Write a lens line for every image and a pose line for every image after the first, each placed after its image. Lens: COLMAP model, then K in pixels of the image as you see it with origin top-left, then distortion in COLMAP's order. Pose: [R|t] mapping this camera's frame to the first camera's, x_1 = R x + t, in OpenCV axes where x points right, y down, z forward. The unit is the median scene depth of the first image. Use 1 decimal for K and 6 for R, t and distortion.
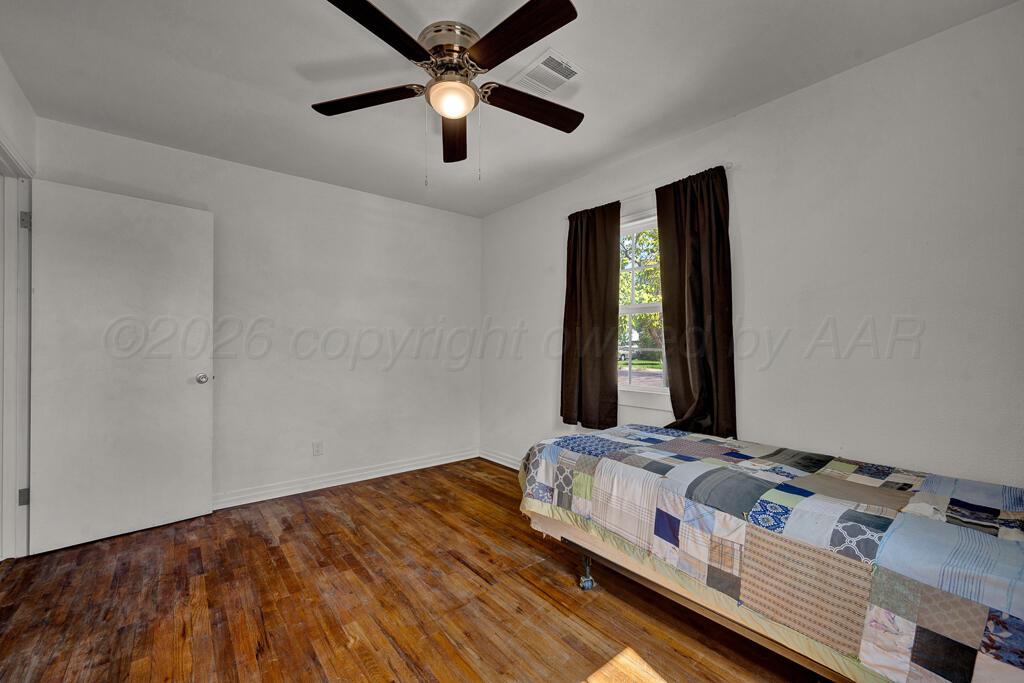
lens RADIAL K [[421.0, 0, 515.9], [0, 421.0, 345.2], [0, 0, 1]] dist [0.015747, -0.000722]
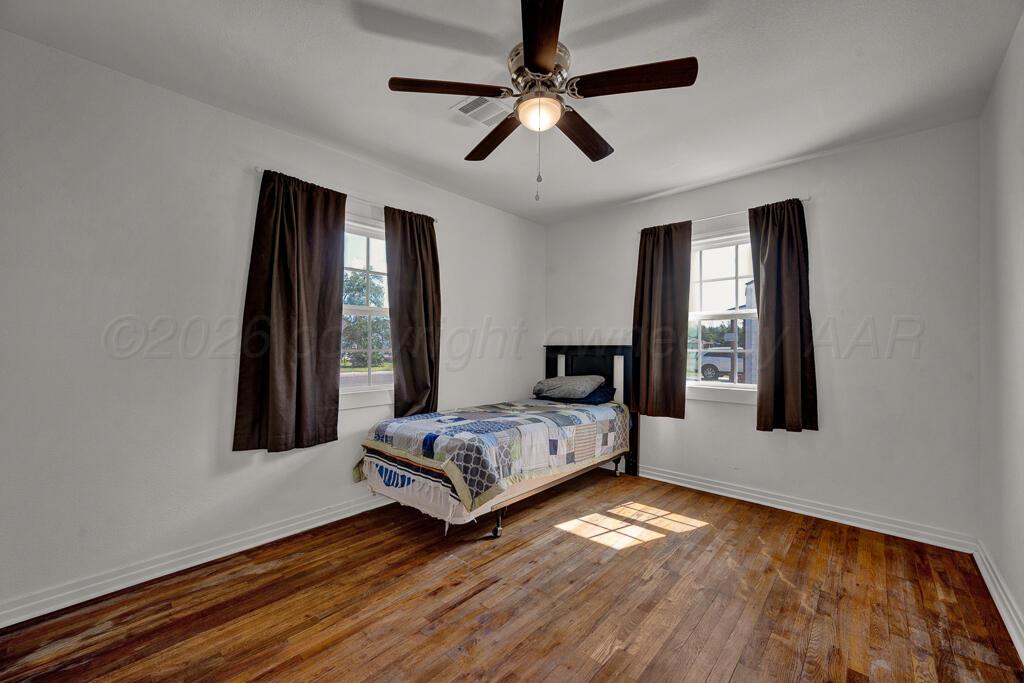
lens RADIAL K [[406.9, 0, 509.2], [0, 406.9, 344.6], [0, 0, 1]] dist [-0.002039, 0.001309]
pose [[-0.144638, 0.004231, 0.989476, -0.933456], [0.000968, 0.999991, -0.004135, -0.000360], [-0.989484, 0.000359, -0.144641, 1.005518]]
